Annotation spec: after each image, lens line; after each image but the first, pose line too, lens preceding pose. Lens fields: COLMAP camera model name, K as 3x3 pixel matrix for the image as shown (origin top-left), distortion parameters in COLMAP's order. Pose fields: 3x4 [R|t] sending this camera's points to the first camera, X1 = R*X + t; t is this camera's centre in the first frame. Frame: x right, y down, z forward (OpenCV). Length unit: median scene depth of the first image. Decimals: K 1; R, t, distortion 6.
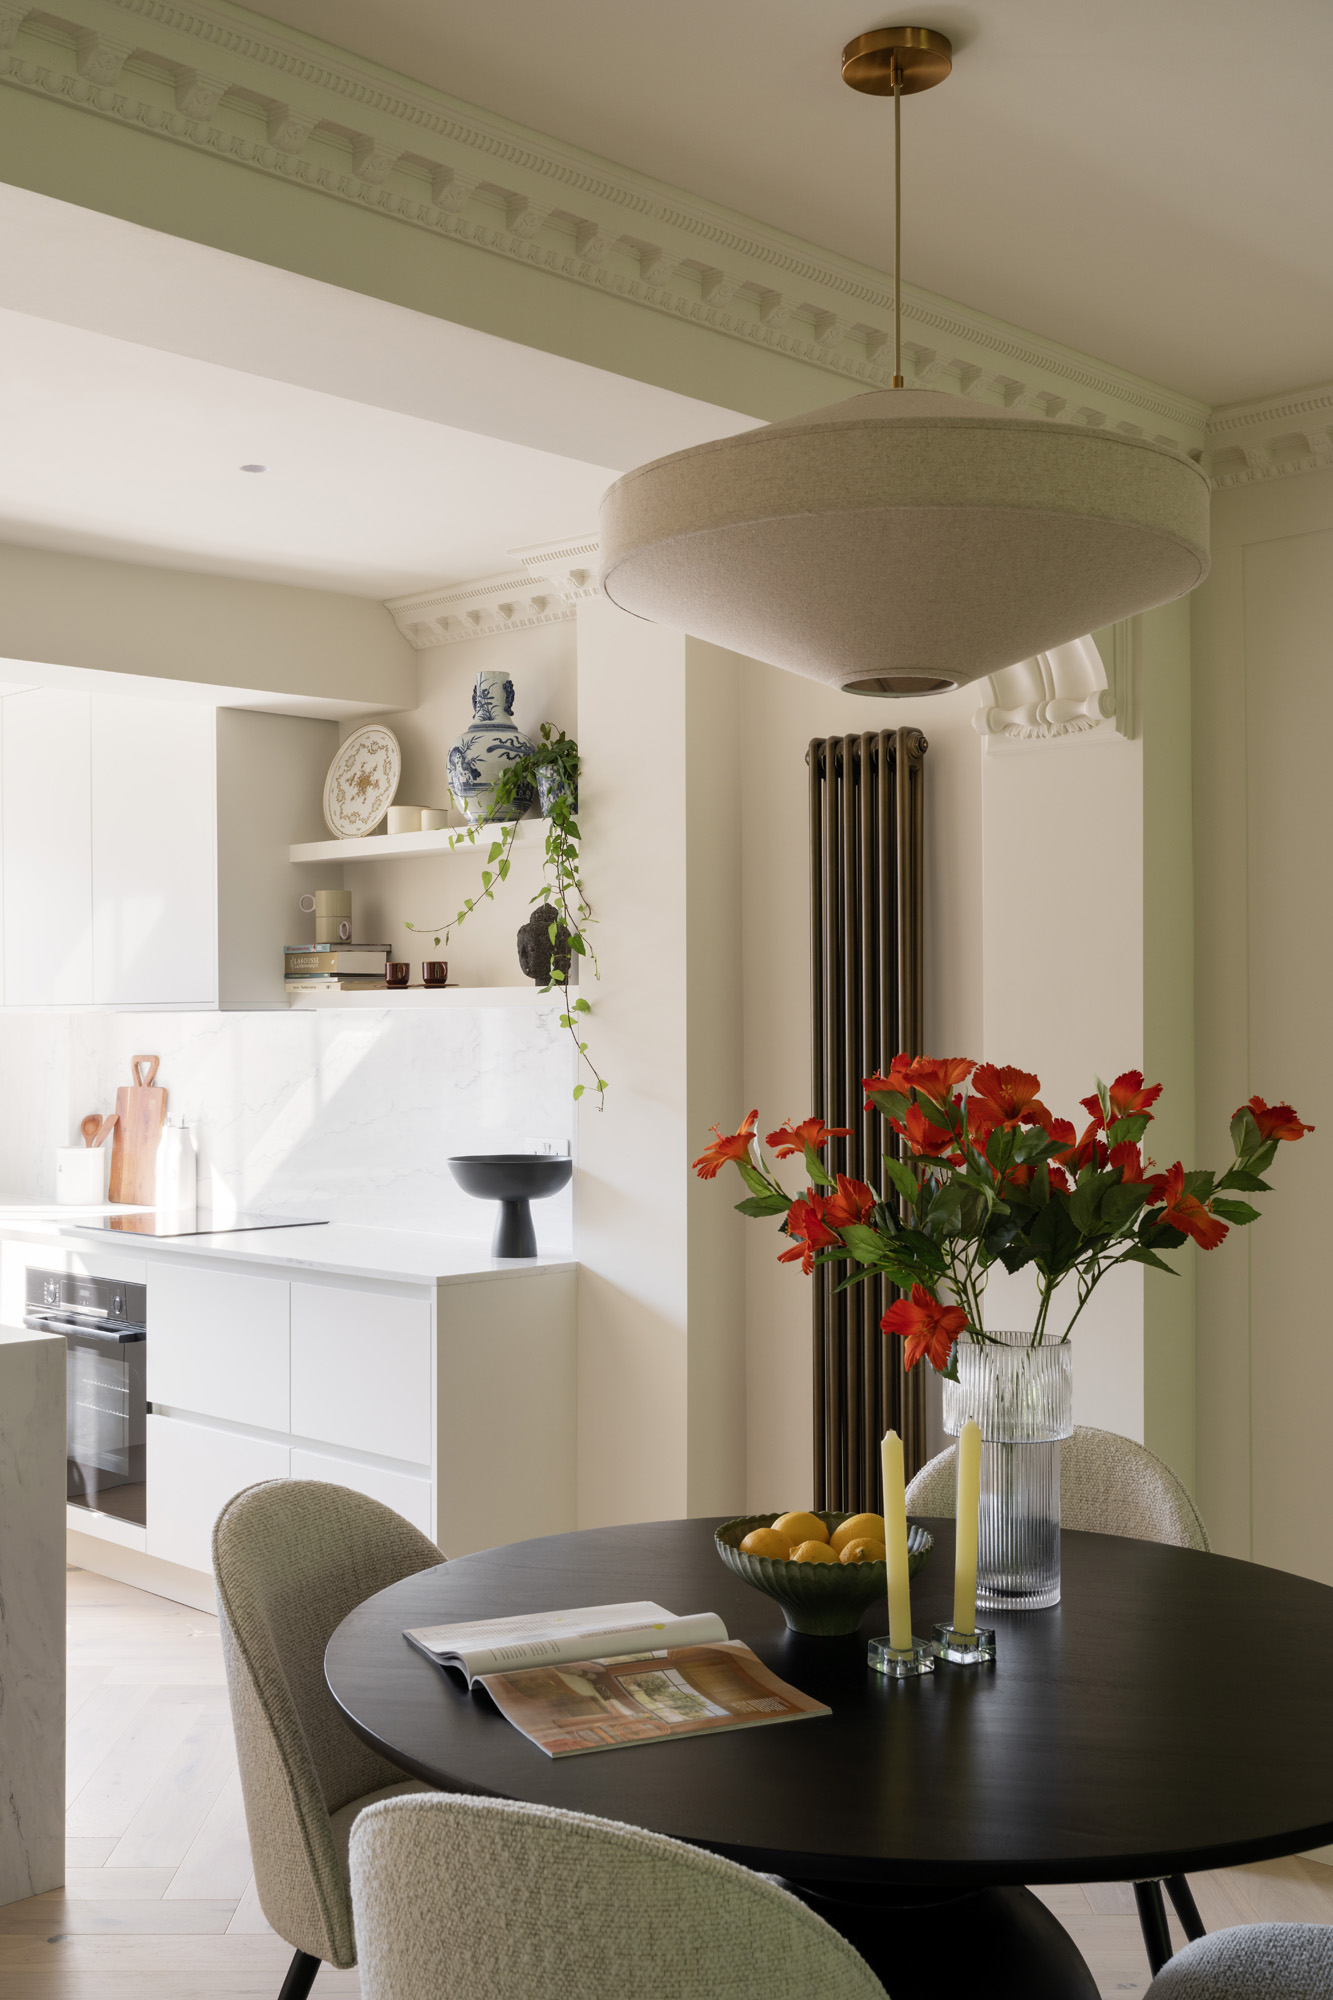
lens RADIAL K [[2086.3, 0, 629.3], [0, 2086.3, 1004.9], [0, 0, 1]] dist [0.003105, -0.008339]
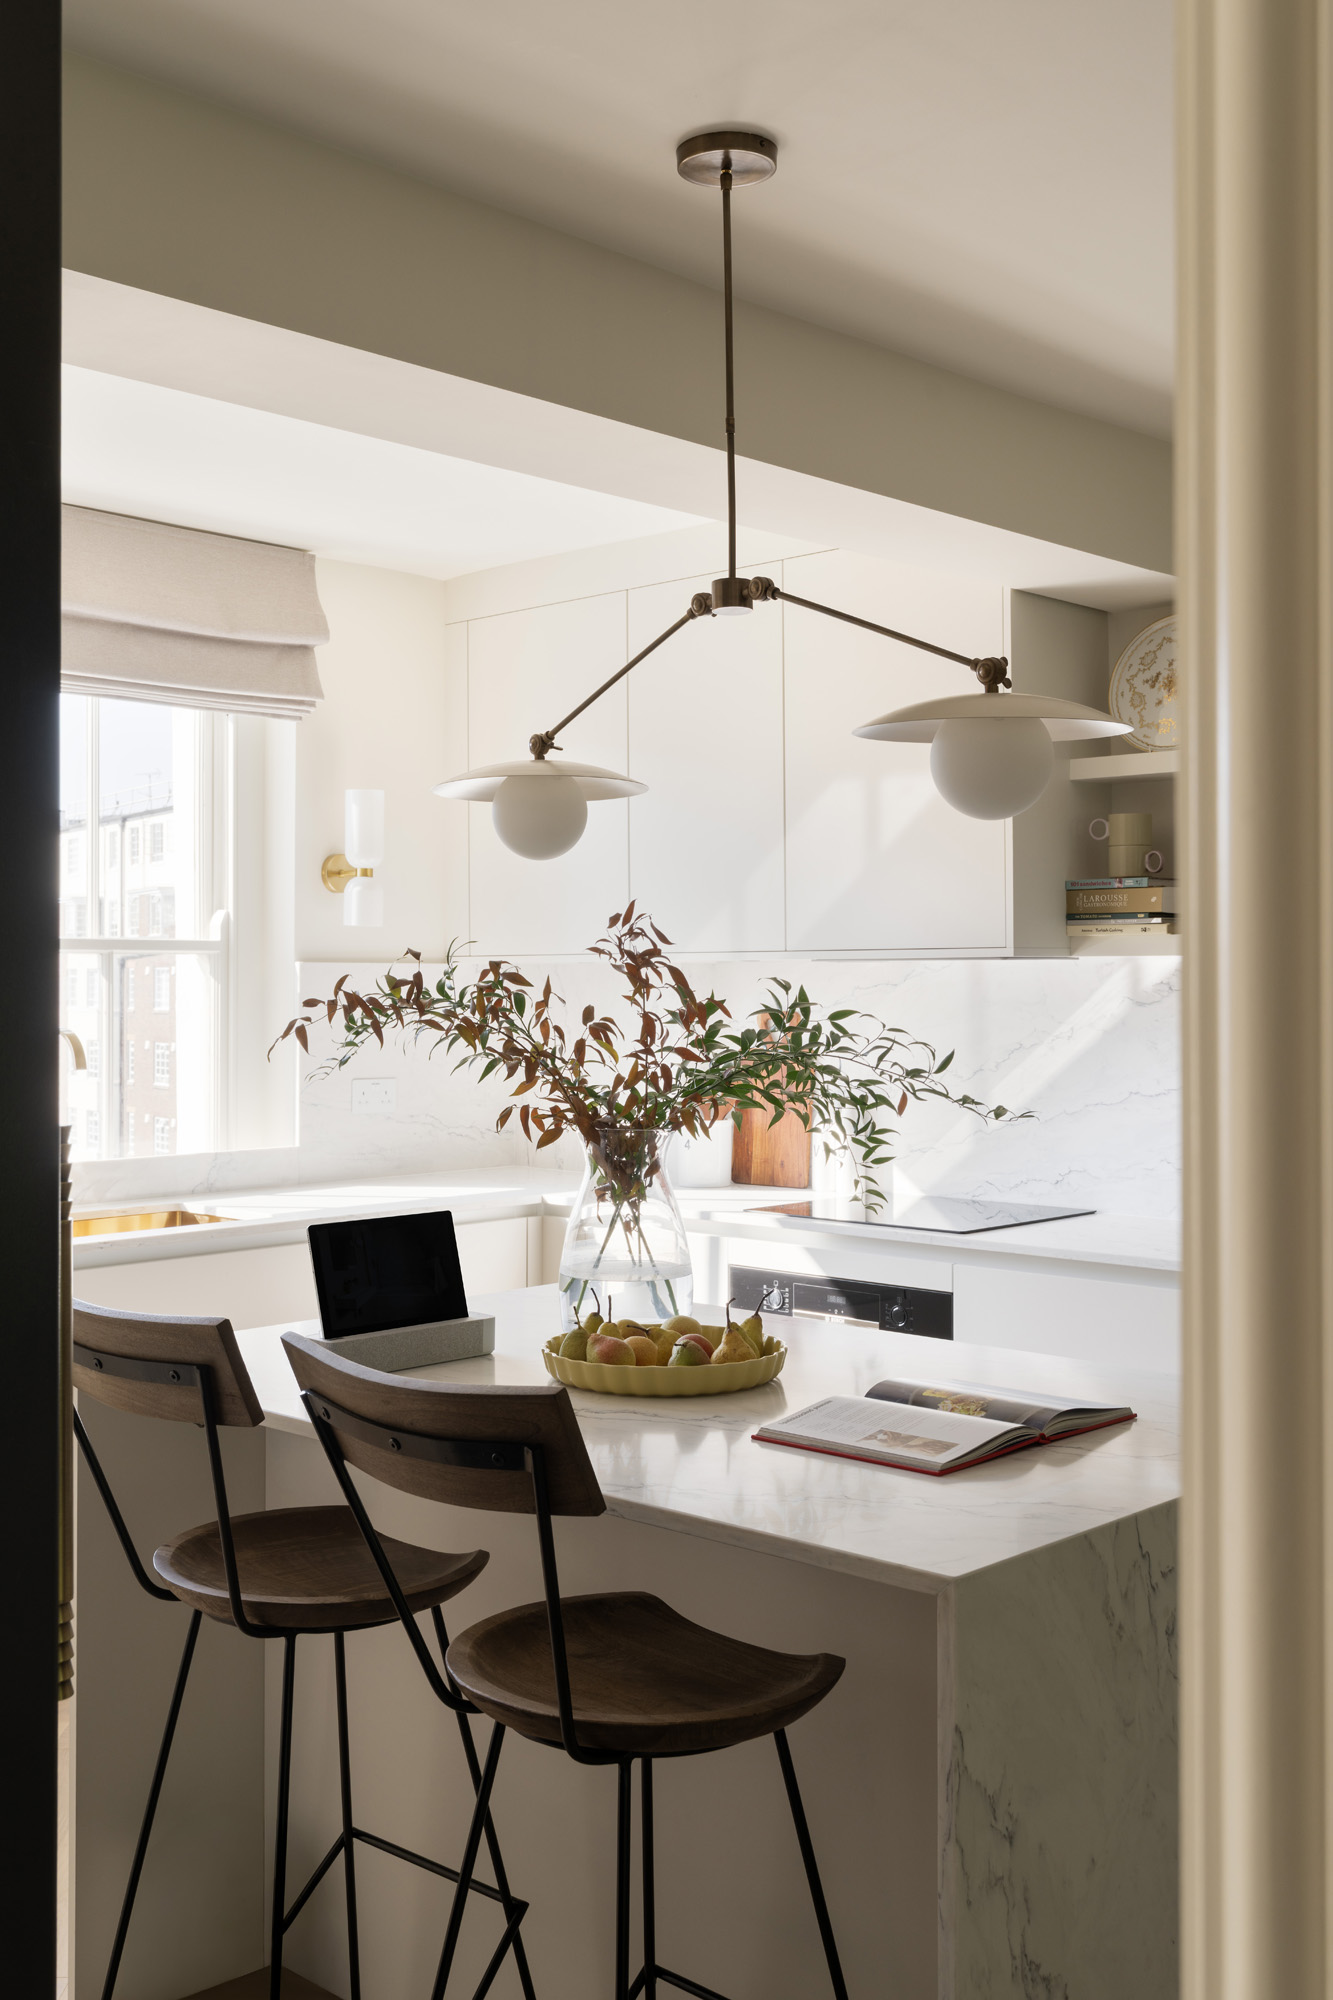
lens RADIAL K [[2004.8, 0, 662.8], [0, 2004.8, 970.8], [0, 0, 1]] dist [-0.001609, -0.003495]
pose [[0.999493, 0.001389, 0.031807, -0.388017], [-0.001500, 0.999993, 0.003479, 0.005735], [-0.031802, -0.003525, 0.999488, 0.227755]]
